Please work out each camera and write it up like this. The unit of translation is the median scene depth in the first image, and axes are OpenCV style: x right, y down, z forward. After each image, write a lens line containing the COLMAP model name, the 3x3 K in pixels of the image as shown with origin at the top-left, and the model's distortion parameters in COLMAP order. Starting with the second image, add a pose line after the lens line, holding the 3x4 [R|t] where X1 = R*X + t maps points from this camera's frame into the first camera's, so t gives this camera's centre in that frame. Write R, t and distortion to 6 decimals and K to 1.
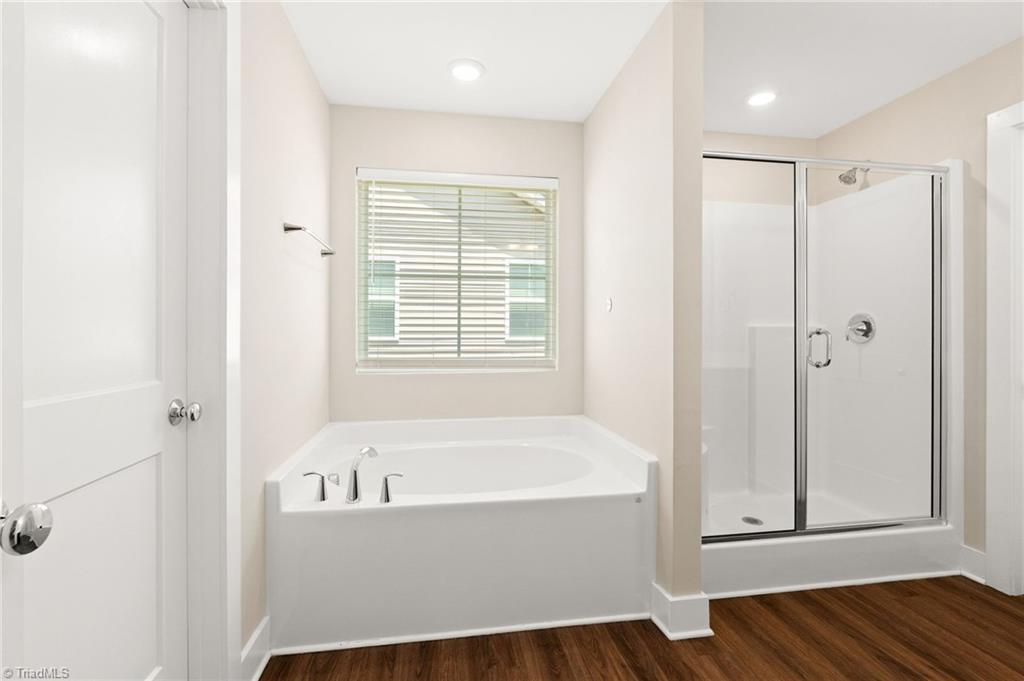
lens RADIAL K [[465.9, 0, 510.1], [0, 465.9, 336.0], [0, 0, 1]] dist [0.004502, -0.000054]
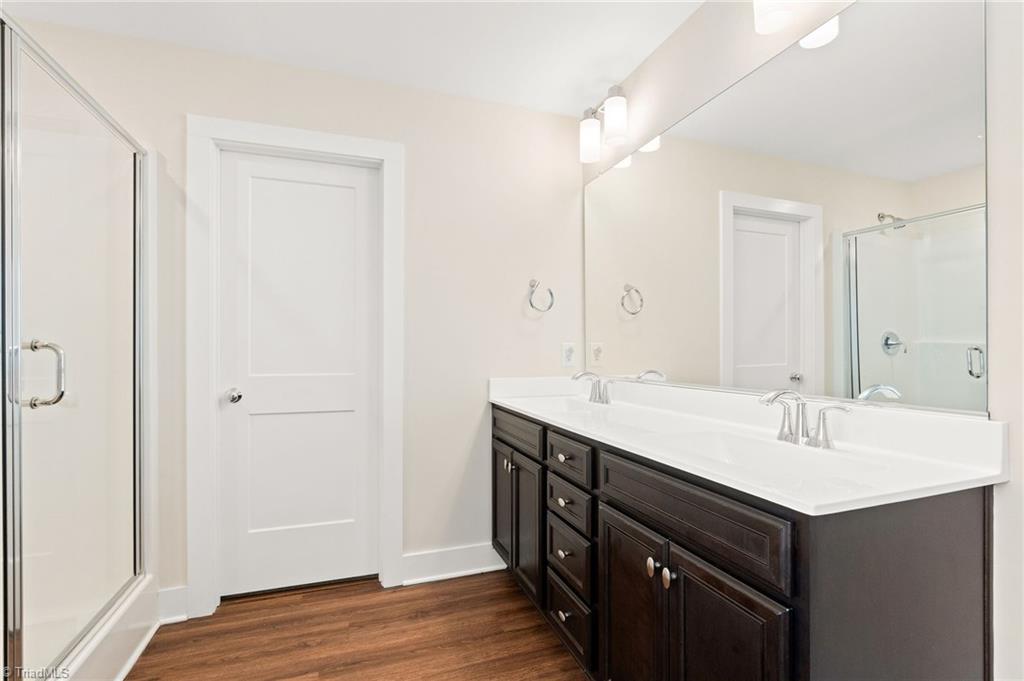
lens RADIAL K [[465.9, 0, 512.0], [0, 465.9, 348.4], [0, 0, 1]] dist [0.004502, -0.000054]
pose [[-0.182401, 0.000663, 0.983224, -0.012693], [0.005820, 0.999983, 0.000406, -0.001934], [-0.983207, 0.005797, -0.182401, 0.536930]]
